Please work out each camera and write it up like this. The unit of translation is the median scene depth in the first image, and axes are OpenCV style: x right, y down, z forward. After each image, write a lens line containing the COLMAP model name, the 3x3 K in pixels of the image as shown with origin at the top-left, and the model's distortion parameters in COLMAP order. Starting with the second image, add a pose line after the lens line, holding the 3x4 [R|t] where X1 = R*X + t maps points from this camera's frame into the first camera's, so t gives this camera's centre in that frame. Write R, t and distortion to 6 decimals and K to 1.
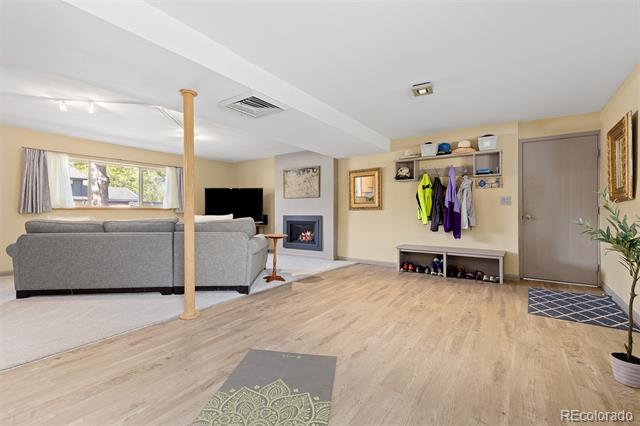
lens RADIAL K [[292.6, 0, 314.0], [0, 292.6, 212.5], [0, 0, 1]] dist [0.014419, -0.002892]
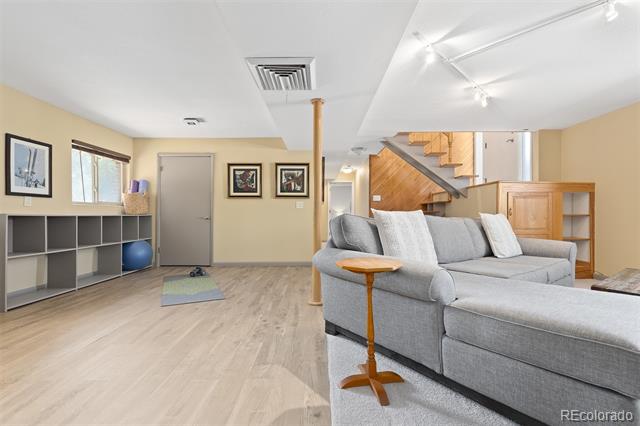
lens RADIAL K [[292.6, 0, 315.9], [0, 292.6, 212.1], [0, 0, 1]] dist [0.014419, -0.002892]
pose [[-0.822757, -0.008243, -0.568334, 0.165635], [-0.002530, 0.999938, -0.010840, 0.019514], [0.568388, -0.007481, -0.822727, 1.553330]]
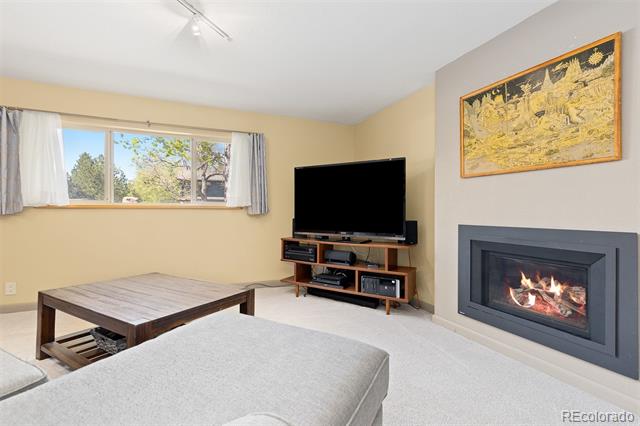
lens RADIAL K [[292.6, 0, 316.1], [0, 292.6, 209.7], [0, 0, 1]] dist [0.014419, -0.002892]
pose [[0.846020, 0.003281, -0.533141, -0.119963], [-0.005684, 0.999980, -0.002865, -0.013035], [0.533121, 0.005455, 0.846022, 1.174027]]
